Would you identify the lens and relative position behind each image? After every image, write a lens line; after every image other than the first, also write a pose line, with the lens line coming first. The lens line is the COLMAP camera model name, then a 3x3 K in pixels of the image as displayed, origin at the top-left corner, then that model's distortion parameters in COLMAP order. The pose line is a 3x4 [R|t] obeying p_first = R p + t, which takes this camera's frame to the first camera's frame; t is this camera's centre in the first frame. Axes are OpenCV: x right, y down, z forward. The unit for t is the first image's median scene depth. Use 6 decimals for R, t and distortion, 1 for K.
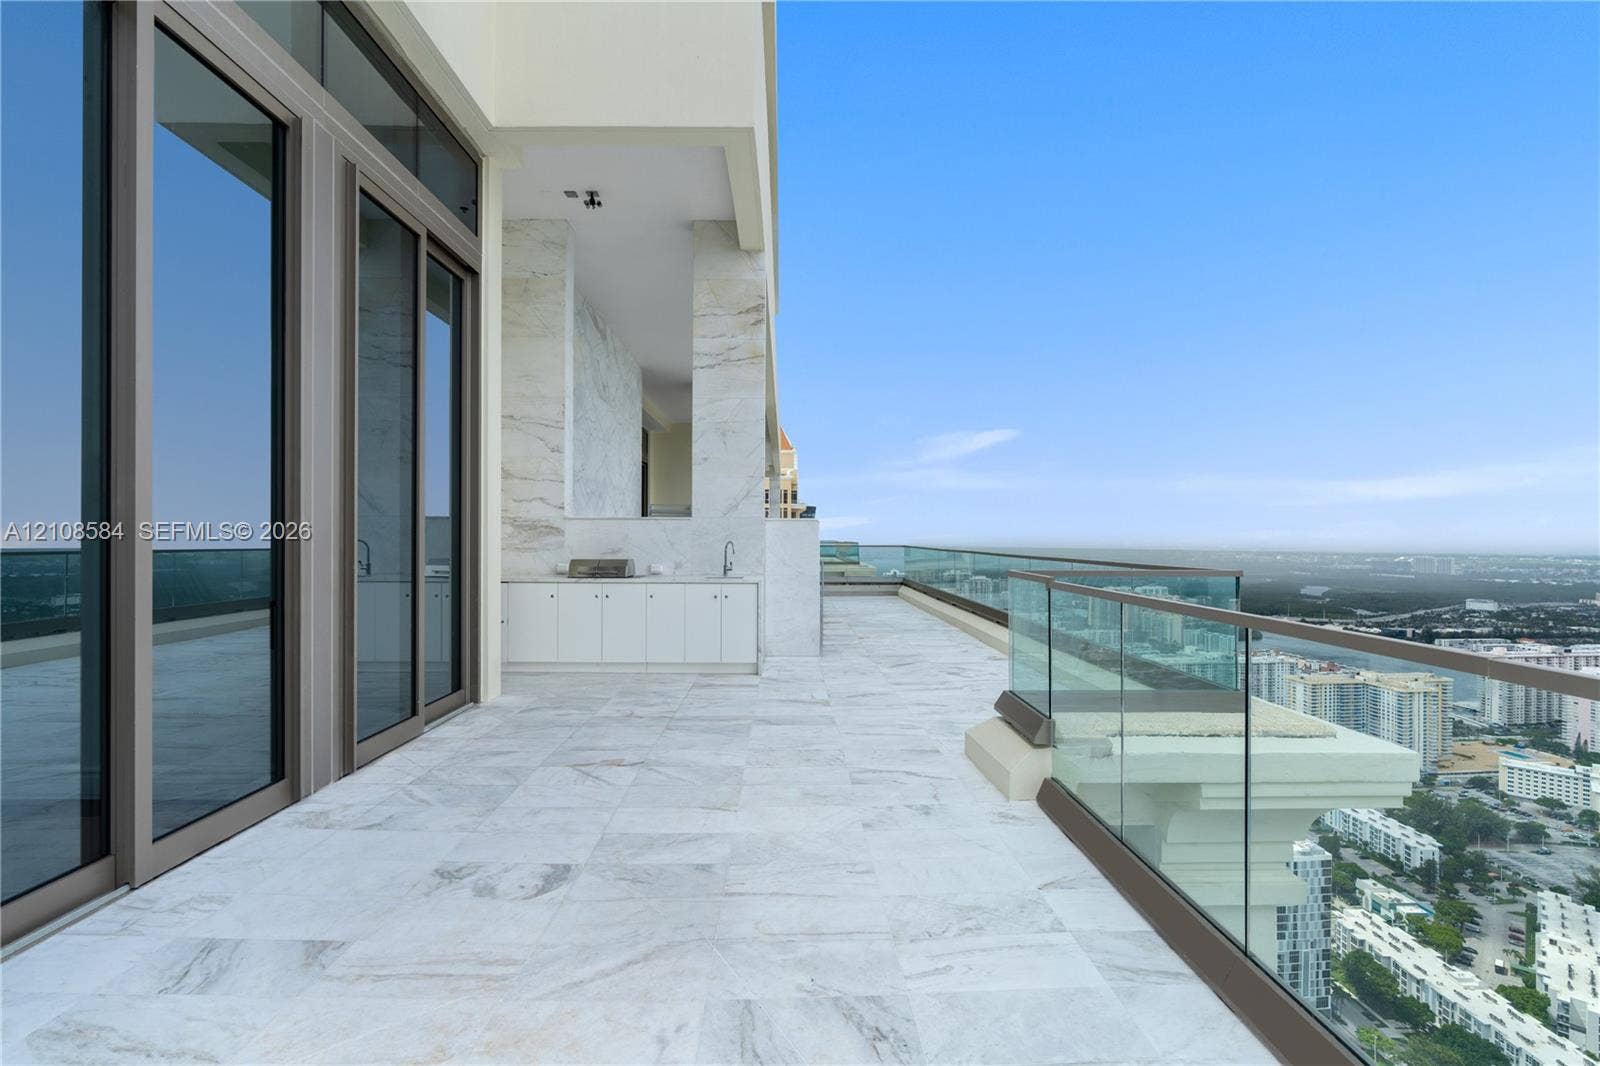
lens RADIAL K [[724.6, 0, 743.7], [0, 724.6, 536.1], [0, 0, 1]] dist [-0.007934, 0.001420]
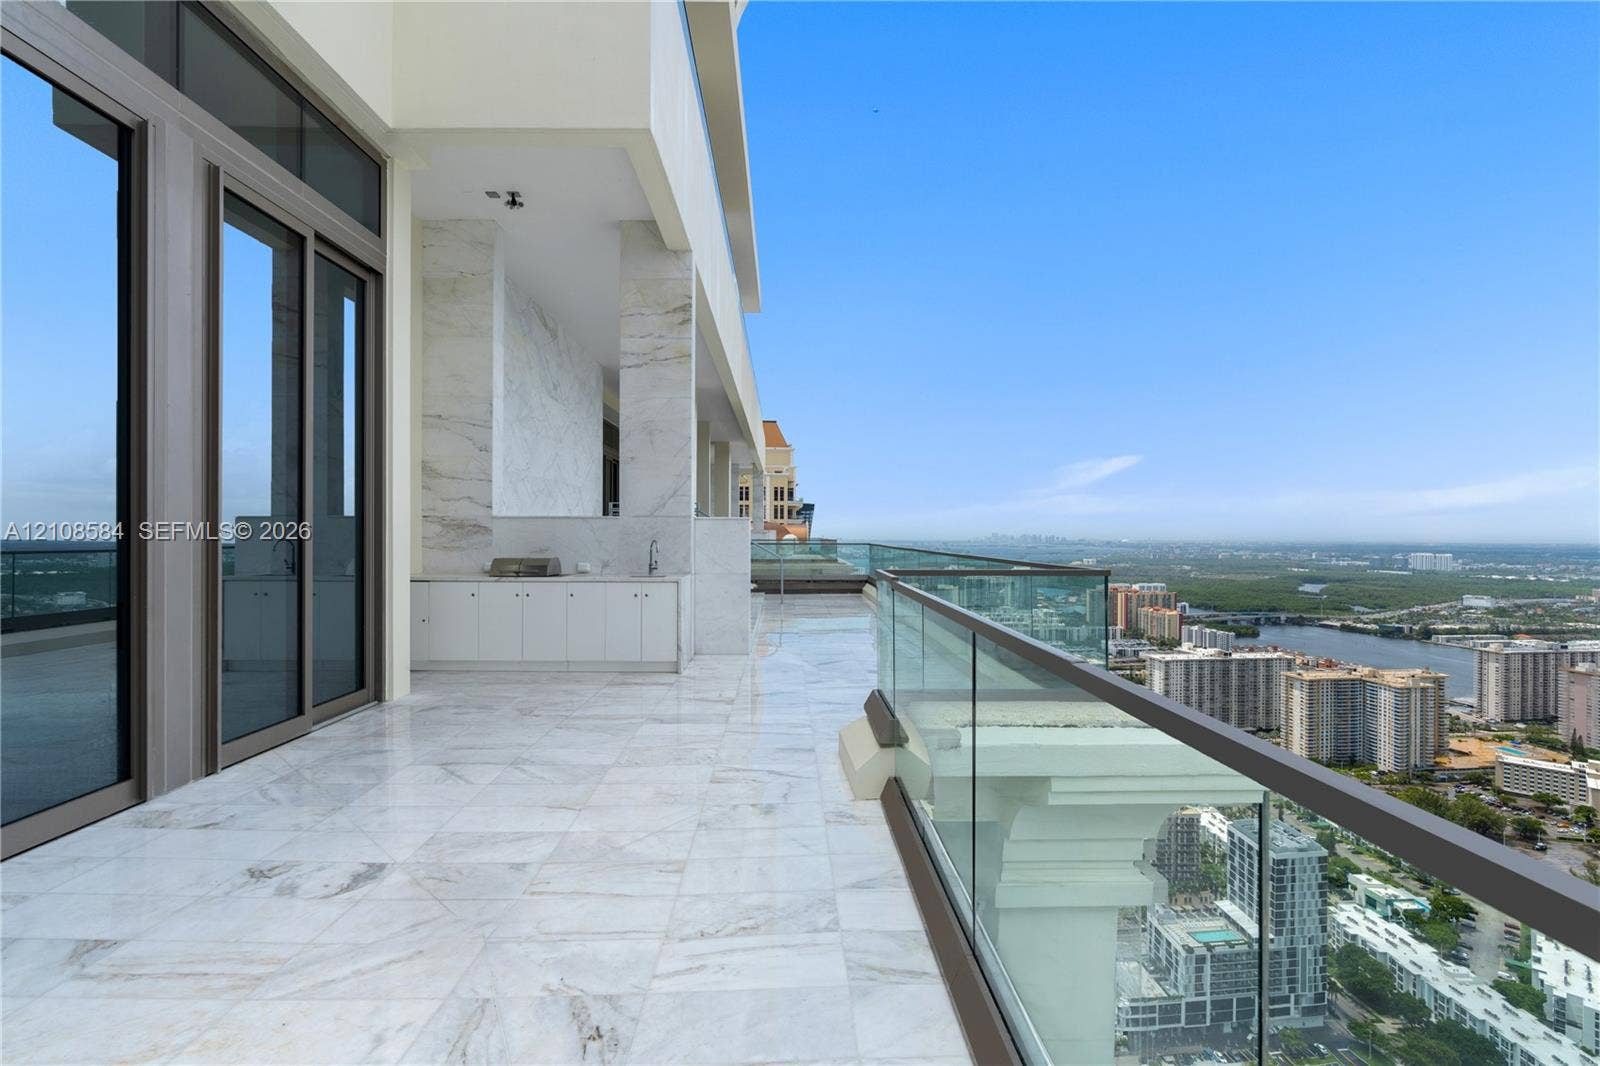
lens RADIAL K [[724.6, 0, 802.9], [0, 724.6, 532.2], [0, 0, 1]] dist [-0.007934, 0.001420]
pose [[0.999999, -0.001278, 0.001114, 0.208074], [0.001278, 0.999999, 0.000211, -0.004165], [-0.001114, -0.000210, 0.999999, -0.003490]]
